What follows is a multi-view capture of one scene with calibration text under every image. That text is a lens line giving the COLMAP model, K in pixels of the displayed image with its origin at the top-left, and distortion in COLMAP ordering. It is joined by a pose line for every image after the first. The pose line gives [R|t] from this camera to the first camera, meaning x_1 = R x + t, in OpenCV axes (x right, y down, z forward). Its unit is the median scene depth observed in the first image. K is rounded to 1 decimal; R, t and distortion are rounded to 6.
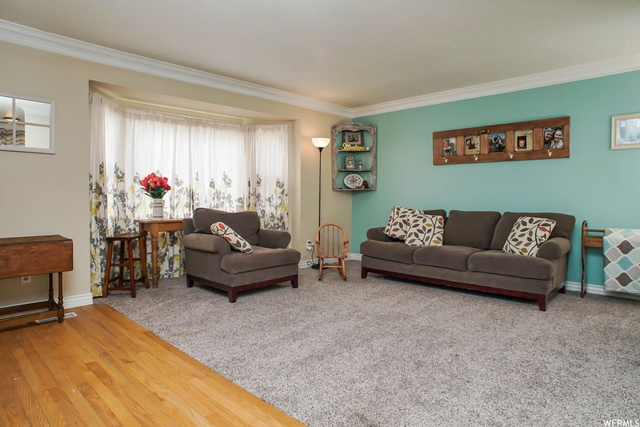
lens RADIAL K [[386.1, 0, 310.6], [0, 386.1, 191.9], [0, 0, 1]] dist [-0.082292, 0.044140]
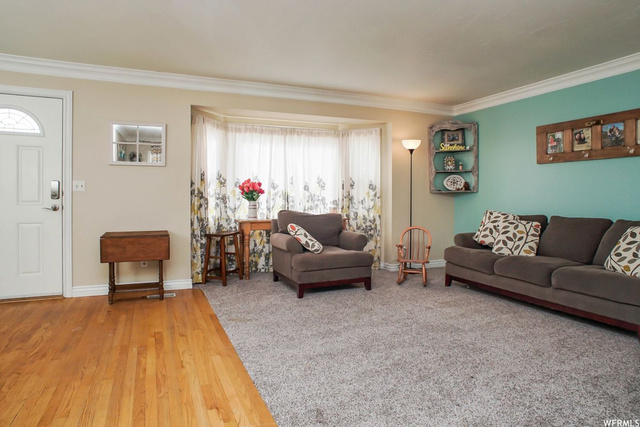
lens RADIAL K [[386.1, 0, 312.5], [0, 386.1, 187.9], [0, 0, 1]] dist [-0.082292, 0.044140]
pose [[0.925206, -0.007429, -0.379392, 0.204152], [0.003984, 0.999943, -0.009866, -0.010349], [0.379444, 0.007617, 0.925183, 0.002248]]
